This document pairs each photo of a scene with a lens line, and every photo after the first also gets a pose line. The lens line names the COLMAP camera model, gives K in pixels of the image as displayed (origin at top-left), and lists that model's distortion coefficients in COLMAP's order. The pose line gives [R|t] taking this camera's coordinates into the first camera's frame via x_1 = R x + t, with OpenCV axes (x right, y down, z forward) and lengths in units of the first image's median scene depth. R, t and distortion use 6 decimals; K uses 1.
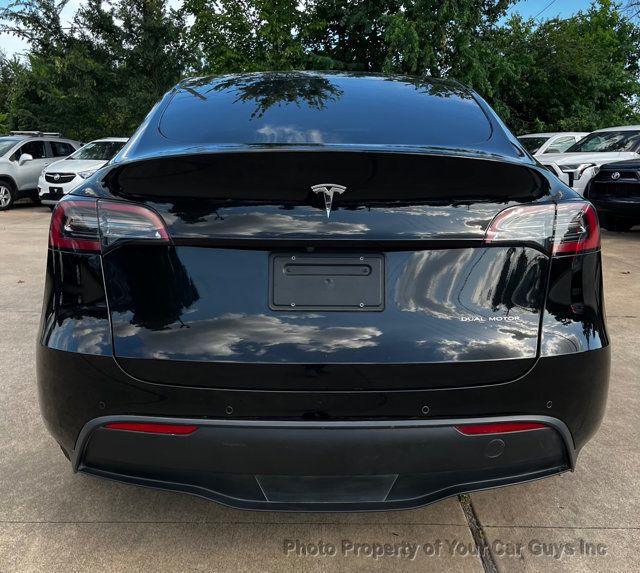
lens RADIAL K [[676.3, 0, 314.0], [0, 676.3, 292.0], [0, 0, 1]] dist [-0.018719, 0.000000]
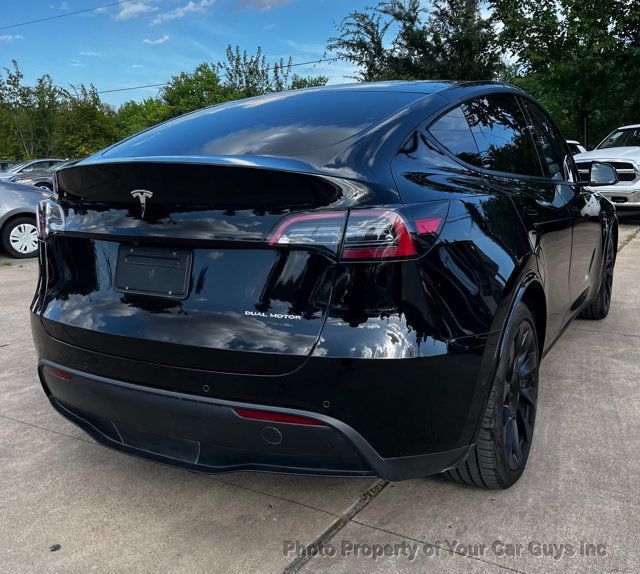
lens RADIAL K [[654.6, 0, 319.8], [0, 654.6, 283.0], [0, 0, 1]] dist [0.009301, 0.000000]
pose [[0.860638, 0.059550, -0.505723, 0.115665], [-0.066093, 0.997801, 0.005016, -0.003131], [0.504910, 0.029108, 0.862681, 0.016050]]
